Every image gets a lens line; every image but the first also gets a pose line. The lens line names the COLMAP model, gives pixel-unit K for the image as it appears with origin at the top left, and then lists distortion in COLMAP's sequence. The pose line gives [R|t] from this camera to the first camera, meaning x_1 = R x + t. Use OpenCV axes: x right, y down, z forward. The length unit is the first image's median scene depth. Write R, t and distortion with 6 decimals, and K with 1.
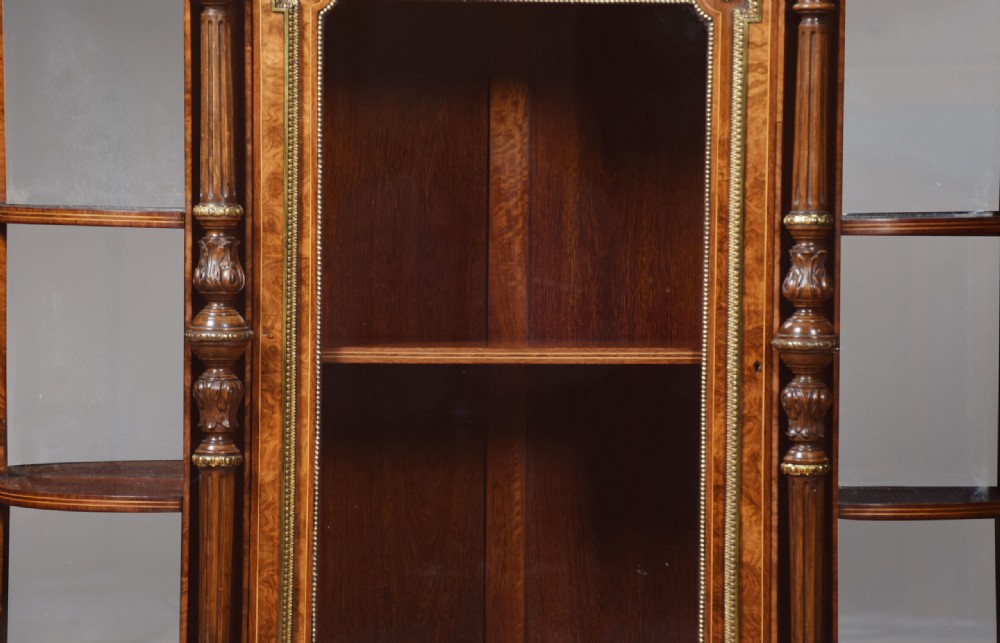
lens RADIAL K [[4005.4, 0, 499.9], [0, 4005.4, 335.2], [0, 0, 1]] dist [1.487543, 0.000000]
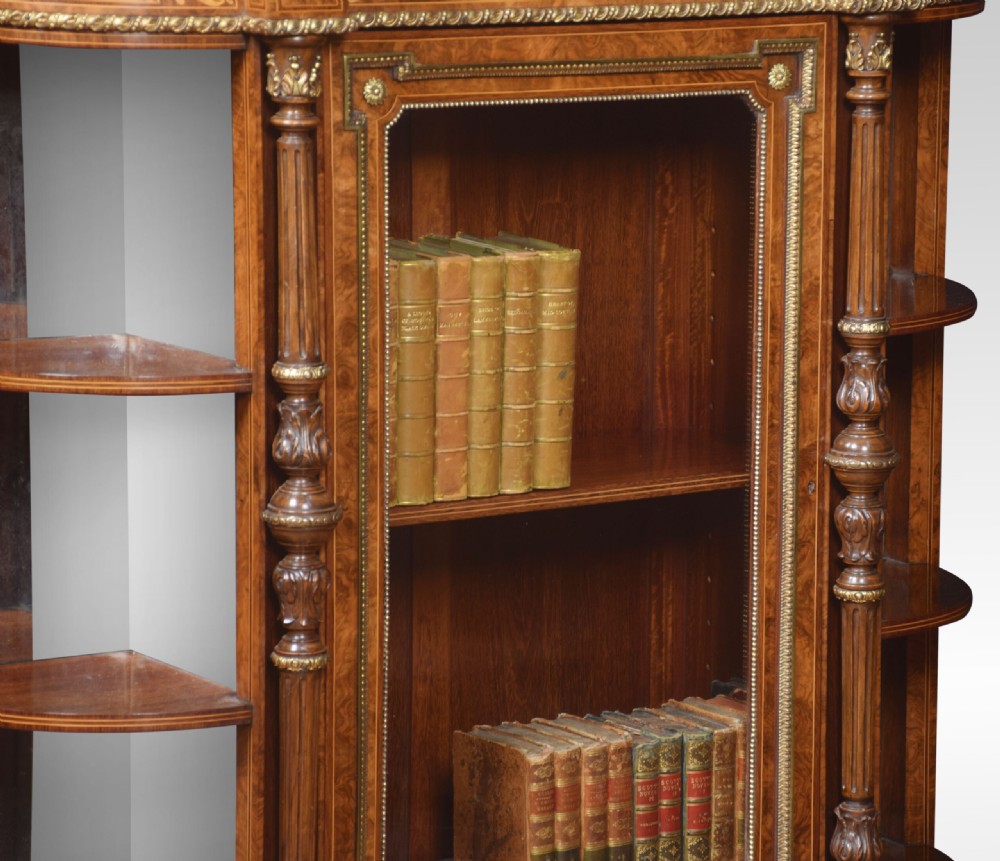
lens RADIAL K [[4744.5, 0, 655.6], [0, 4744.5, 448.6], [0, 0, 1]] dist [1.245371, 0.000000]
pose [[0.841221, -0.092169, 0.532778, -0.538568], [0.018949, 0.989784, 0.141309, -0.153589], [-0.540360, -0.108776, 0.834374, 0.122350]]
